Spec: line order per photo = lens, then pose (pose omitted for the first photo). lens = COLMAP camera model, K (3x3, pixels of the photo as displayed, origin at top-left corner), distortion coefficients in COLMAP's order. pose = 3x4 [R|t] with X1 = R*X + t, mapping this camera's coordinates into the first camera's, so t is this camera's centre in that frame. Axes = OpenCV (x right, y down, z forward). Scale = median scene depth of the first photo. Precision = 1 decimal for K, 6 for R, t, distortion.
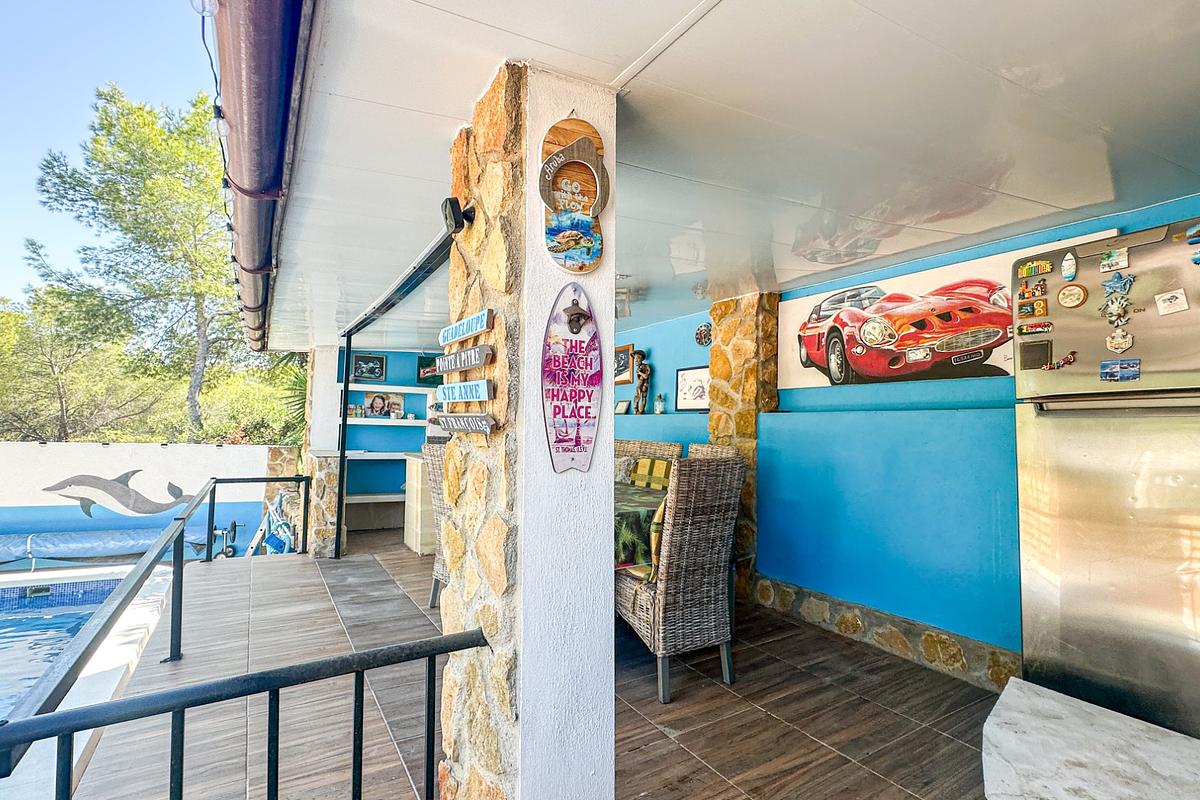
lens RADIAL K [[569.7, 0, 563.8], [0, 569.7, 390.4], [0, 0, 1]] dist [-0.004077, 0.000530]
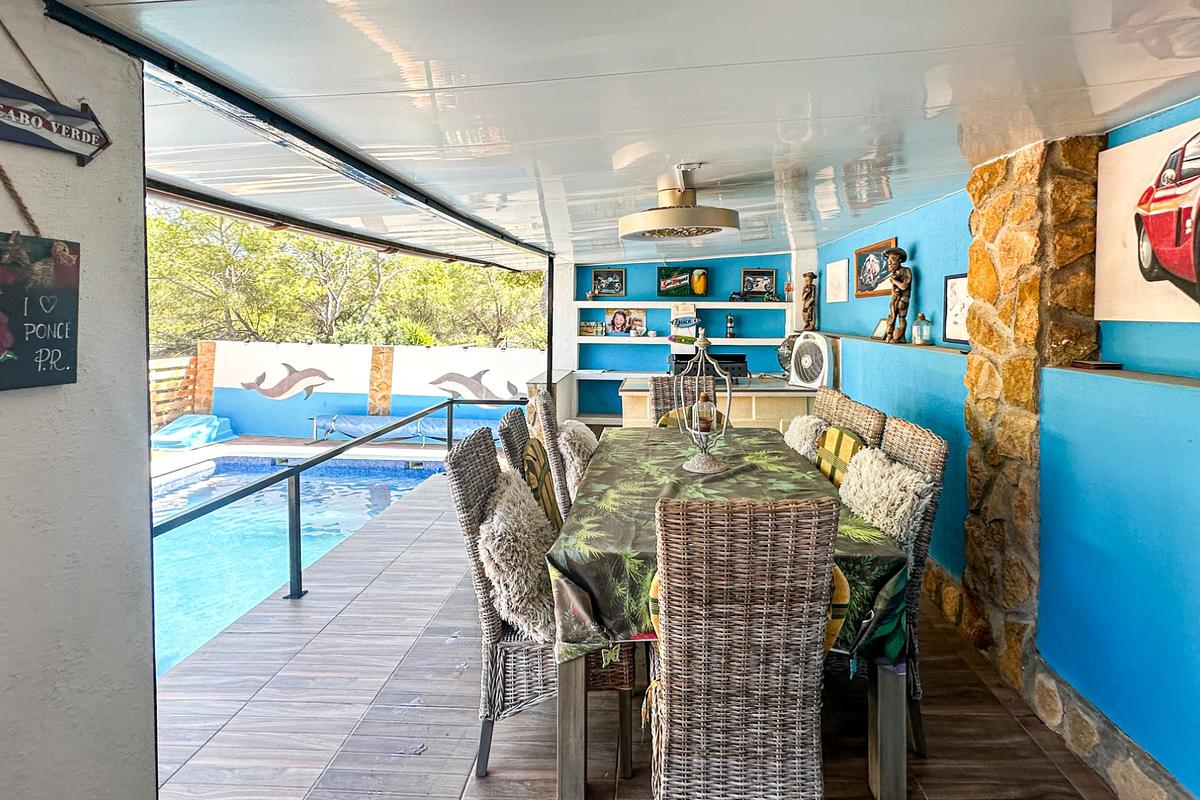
lens RADIAL K [[569.7, 0, 612.2], [0, 569.7, 308.5], [0, 0, 1]] dist [-0.004077, 0.000530]
pose [[0.844606, -0.018710, -0.535061, 0.282219], [0.046096, 0.998219, 0.037858, -0.053671], [0.533400, -0.056639, 0.843965, 0.322489]]
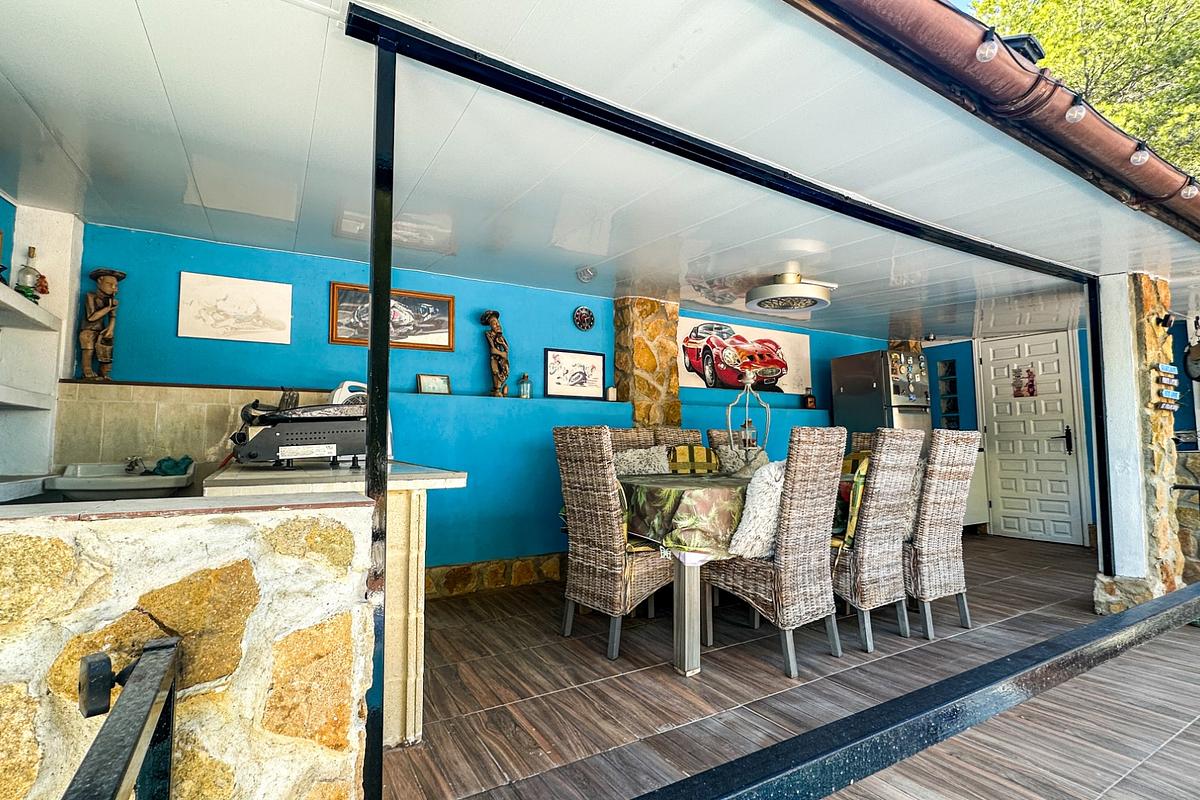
lens RADIAL K [[569.7, 0, 608.3], [0, 569.7, 403.5], [0, 0, 1]] dist [-0.004077, 0.000530]
pose [[-0.031259, 0.050734, 0.998223, -0.831519], [-0.062827, 0.996636, -0.052621, 0.107911], [-0.997535, -0.064361, -0.027966, 1.165110]]
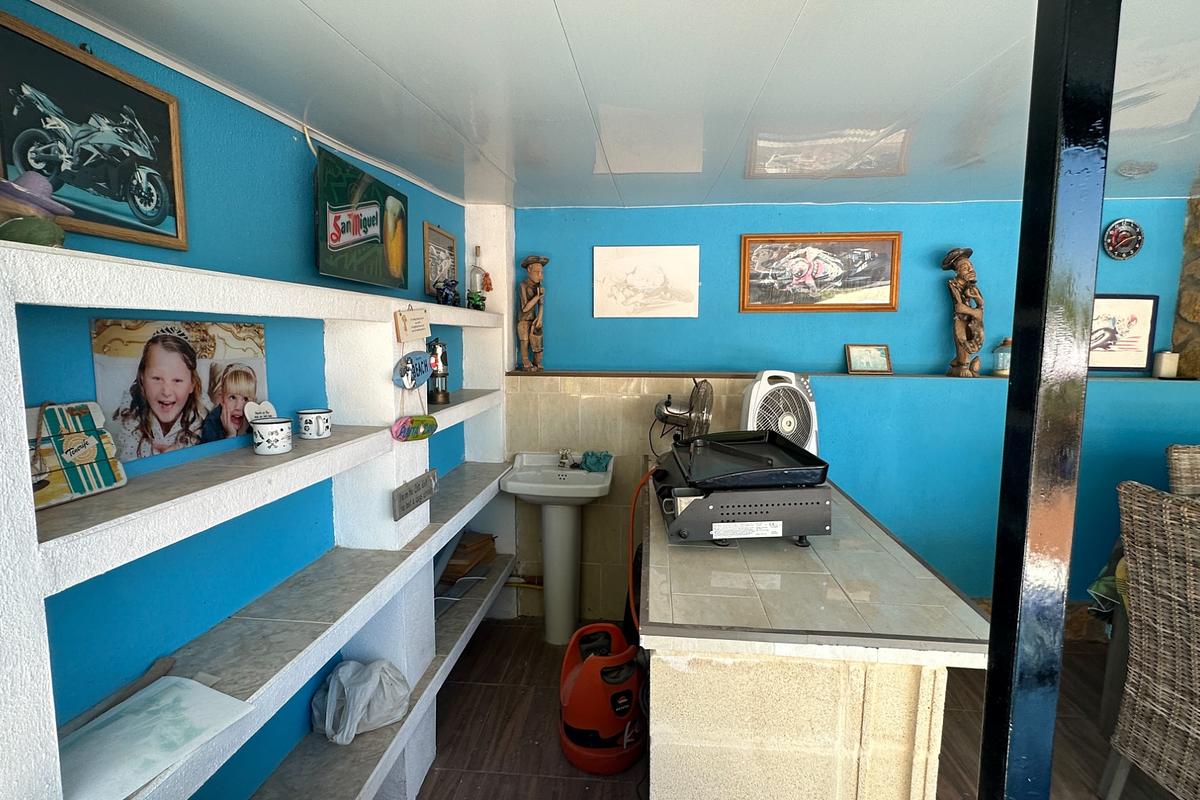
lens RADIAL K [[569.7, 0, 603.0], [0, 569.7, 400.0], [0, 0, 1]] dist [-0.004077, 0.000530]
pose [[0.560124, -0.112382, 0.820750, -0.650382], [-0.046310, 0.984958, 0.166471, -0.010152], [-0.827113, -0.131254, 0.546495, 1.311621]]
